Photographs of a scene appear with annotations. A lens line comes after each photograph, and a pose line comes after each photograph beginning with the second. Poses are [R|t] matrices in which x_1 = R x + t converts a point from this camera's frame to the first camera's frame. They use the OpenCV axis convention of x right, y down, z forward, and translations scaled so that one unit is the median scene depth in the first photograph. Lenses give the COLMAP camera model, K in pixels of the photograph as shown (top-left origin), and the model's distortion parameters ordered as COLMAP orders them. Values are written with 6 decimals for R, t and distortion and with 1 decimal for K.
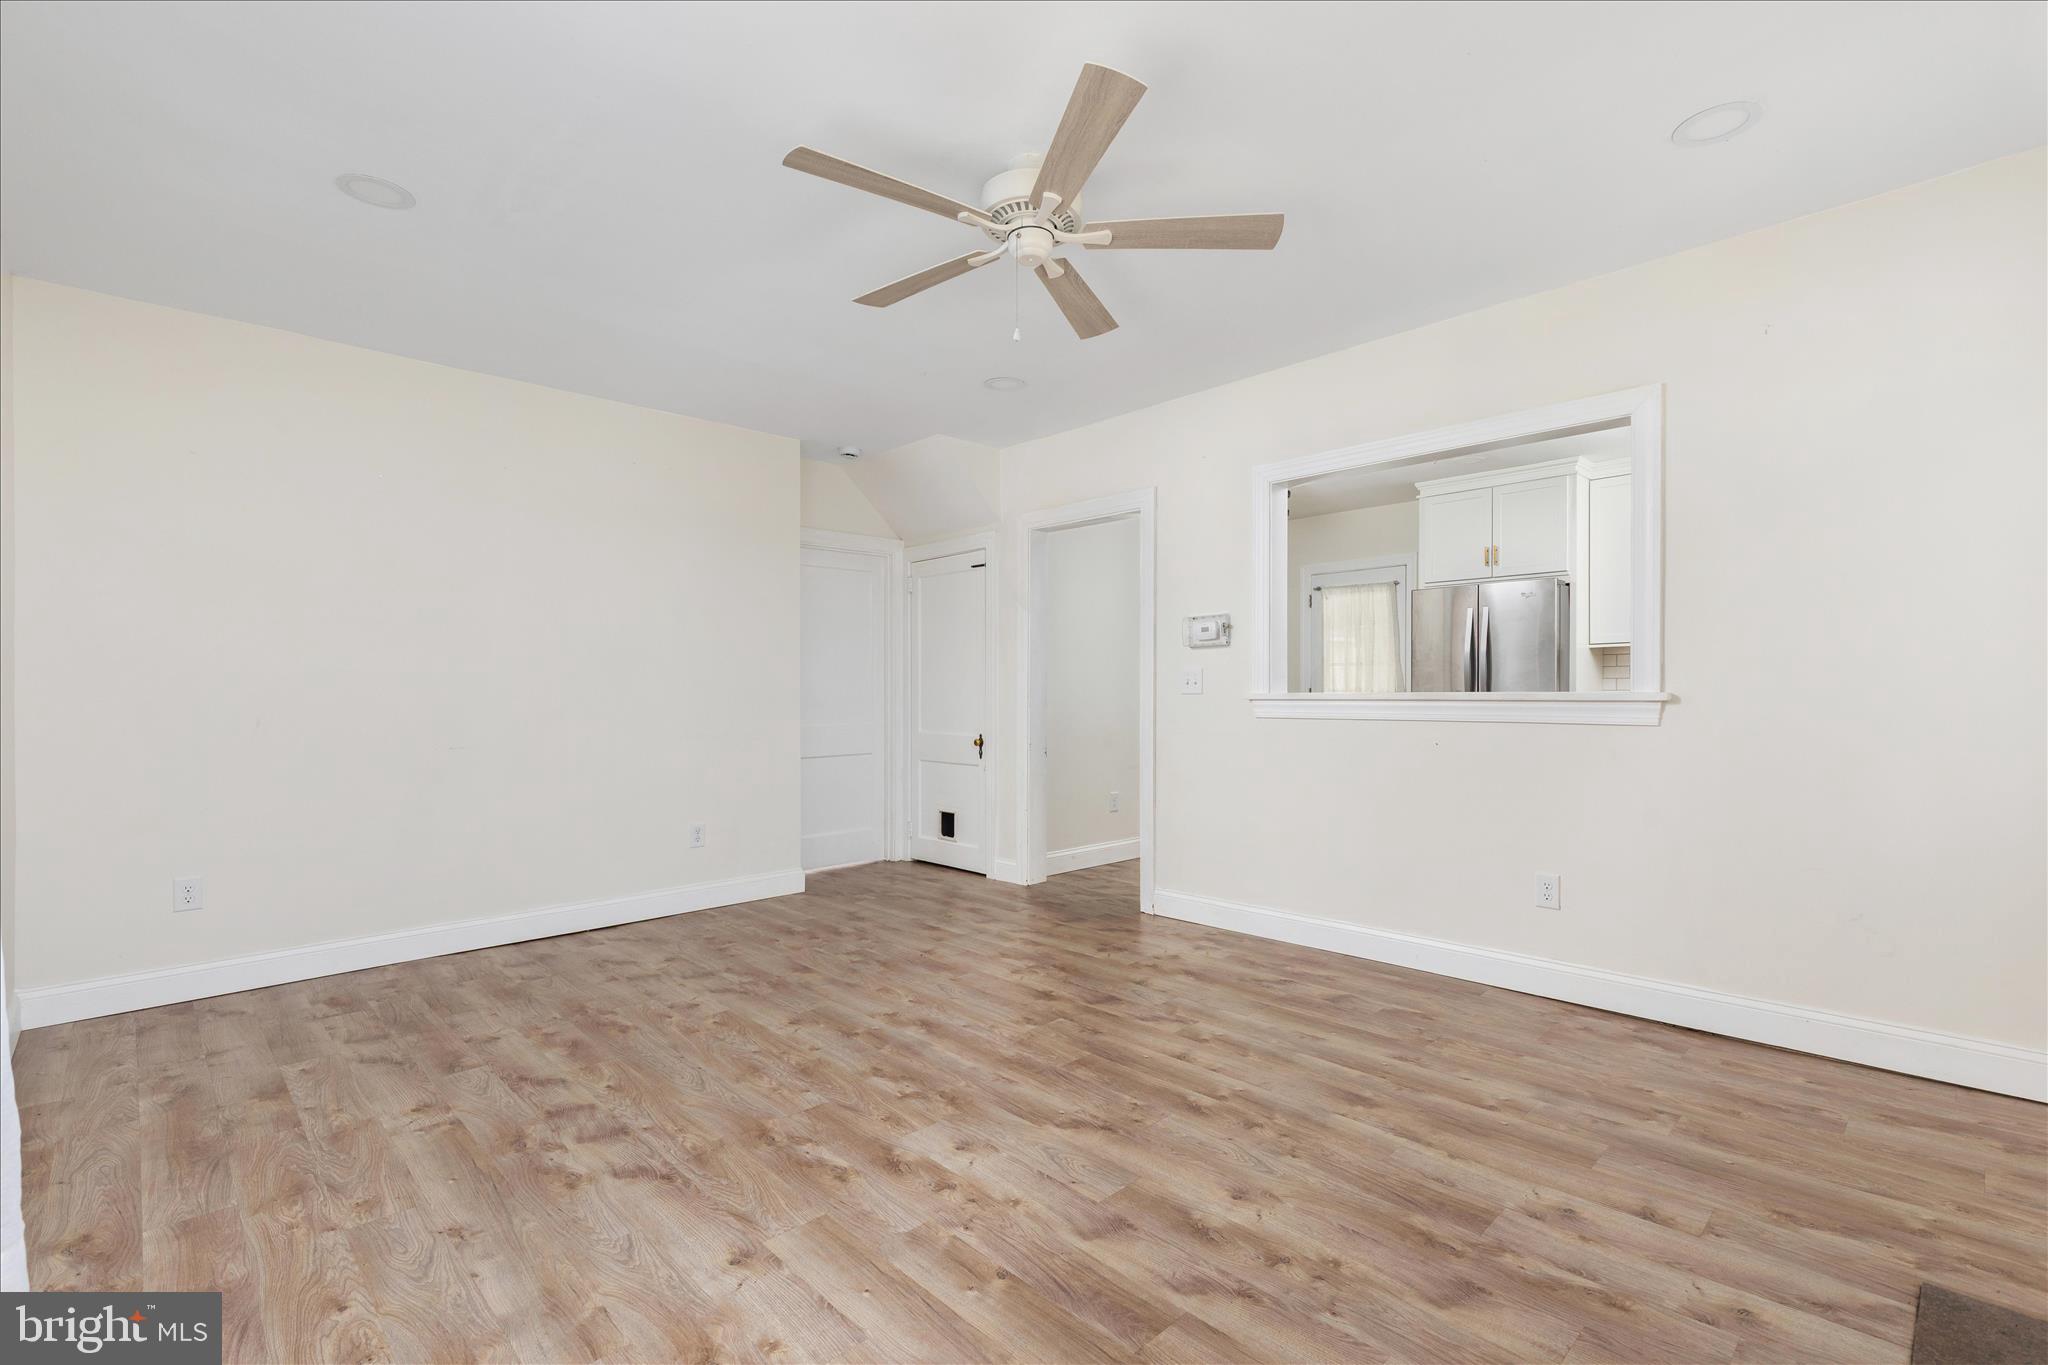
lens RADIAL K [[916.7, 0, 1027.8], [0, 916.7, 684.5], [0, 0, 1]] dist [0.008648, -0.001028]
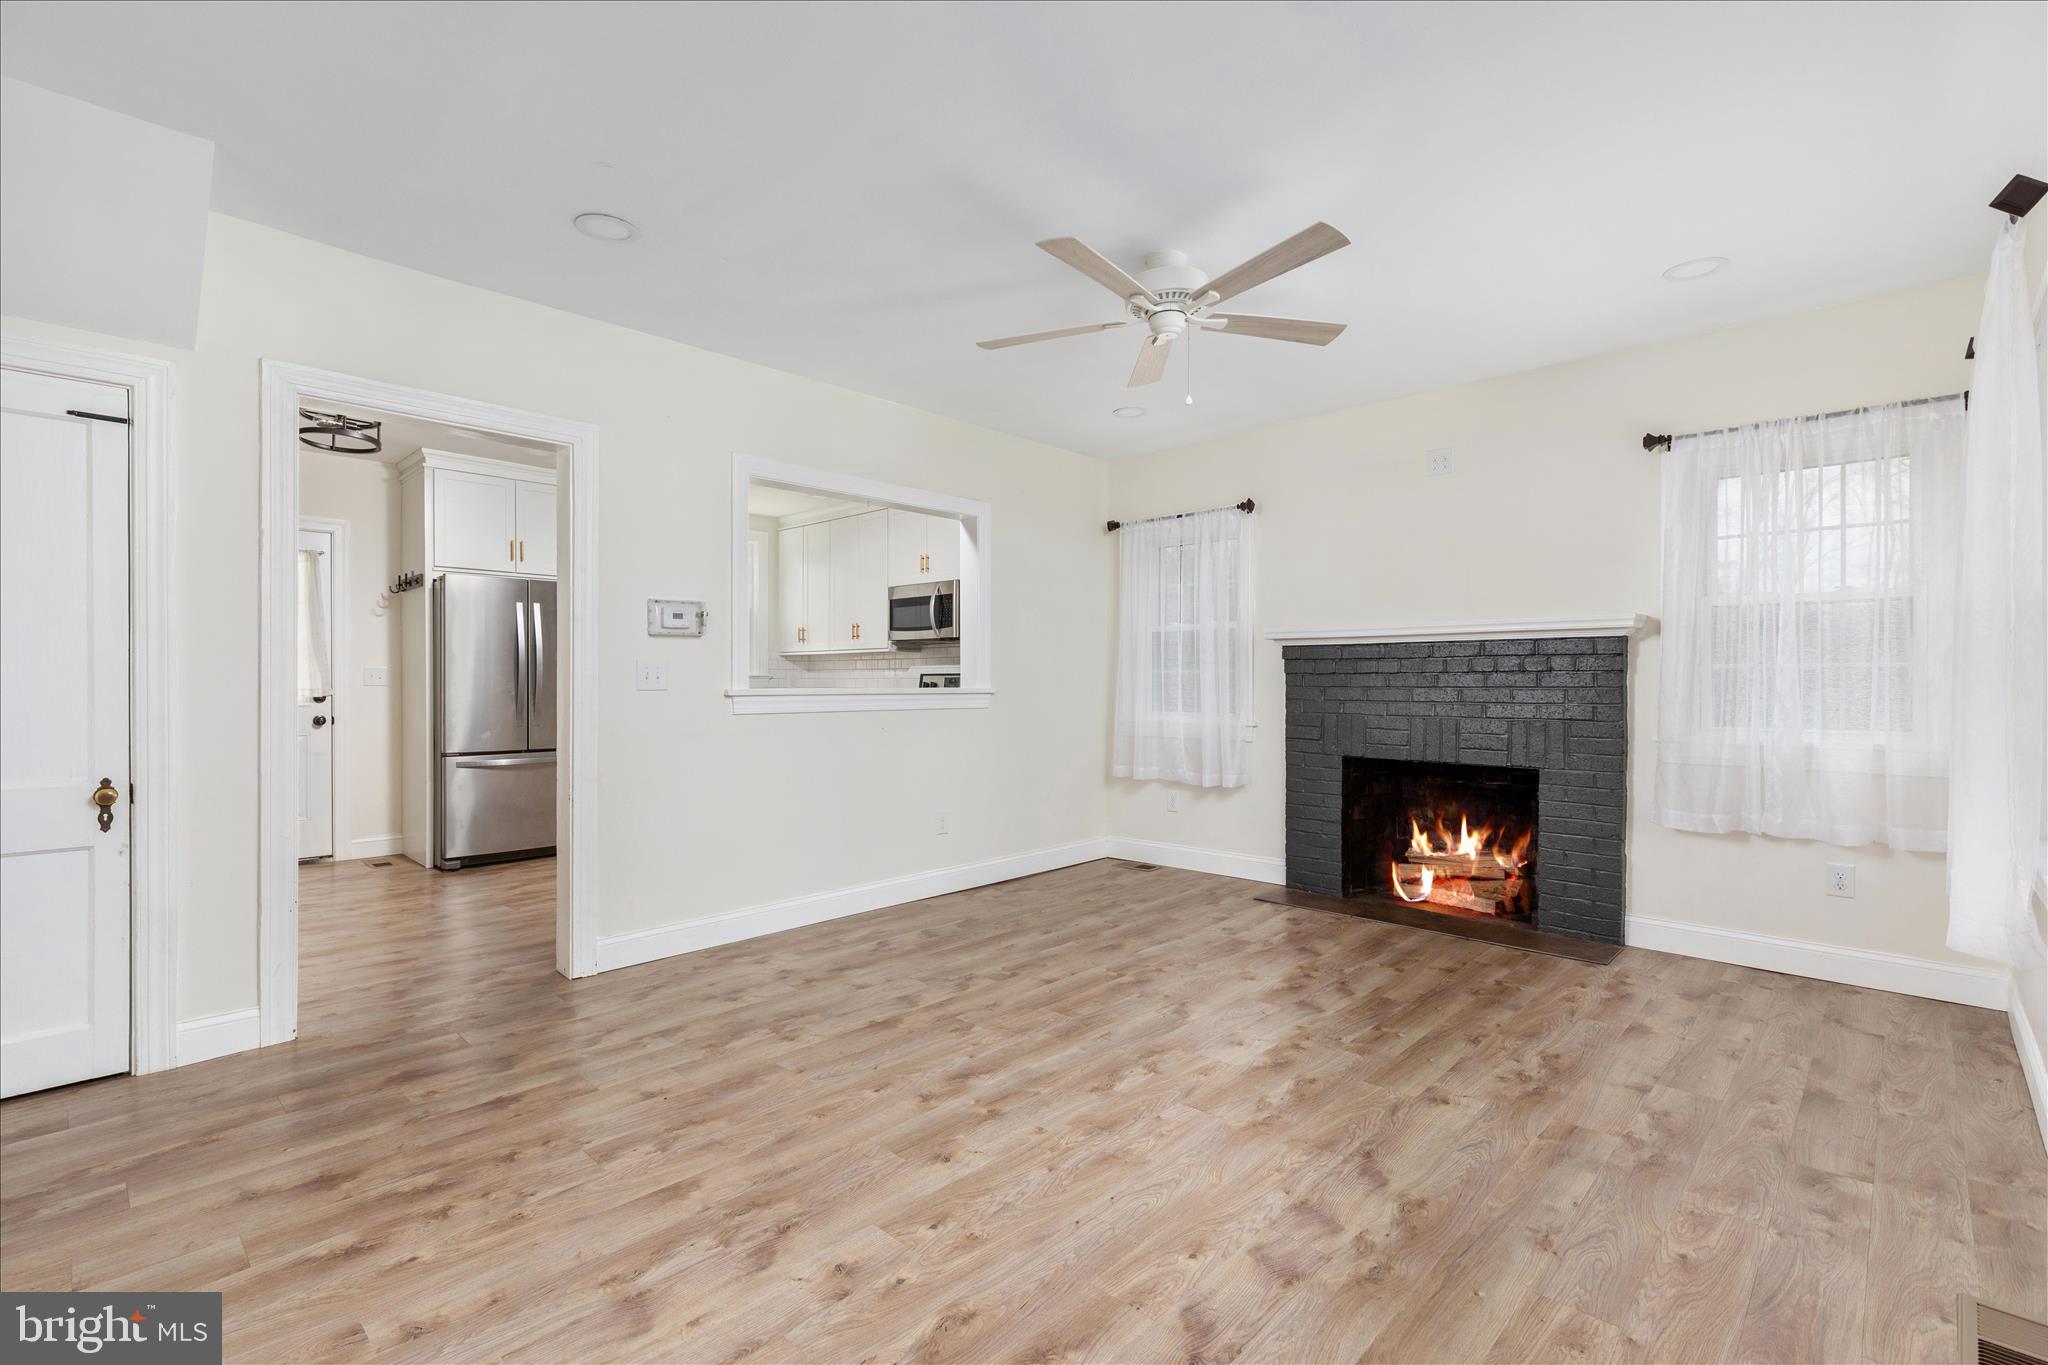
lens RADIAL K [[916.7, 0, 1027.8], [0, 916.7, 684.5], [0, 0, 1]] dist [0.008648, -0.001028]
pose [[-0.041814, 0.007146, 0.999100, -1.087675], [-0.004600, 0.999962, -0.007345, 0.015573], [-0.999115, -0.004903, -0.041780, 1.102093]]
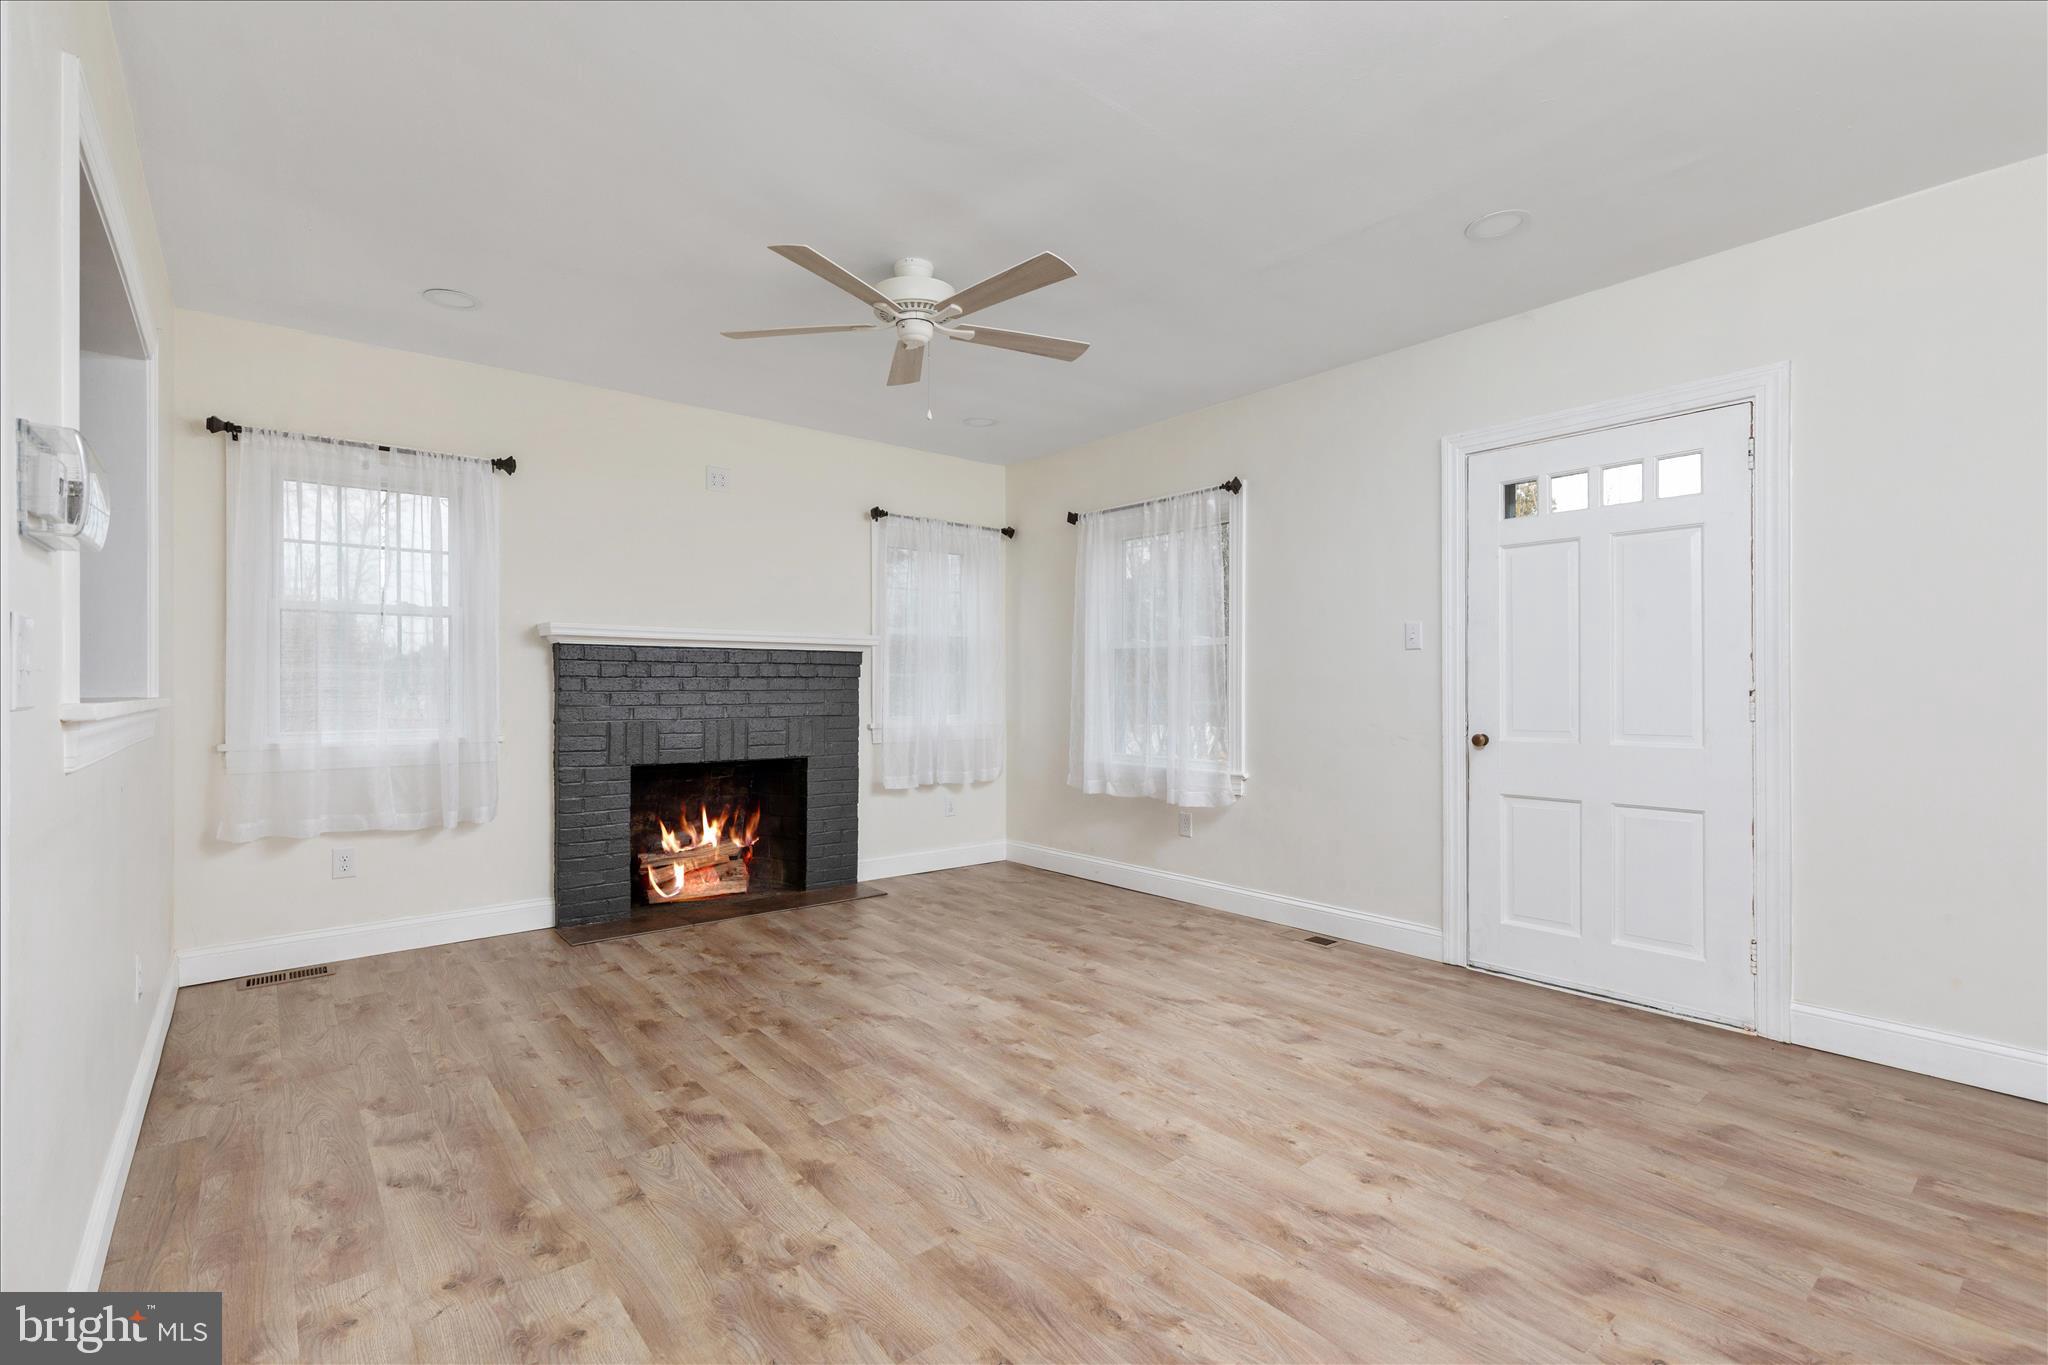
lens RADIAL K [[927.6, 0, 1024.0], [0, 927.6, 682.5], [0, 0, 1]] dist [0.001579, 0.000162]
pose [[-0.997089, 0.012156, 0.075271, -0.216276], [0.011421, 0.999883, -0.010194, 0.013512], [-0.075386, -0.009305, -0.997111, 1.993794]]
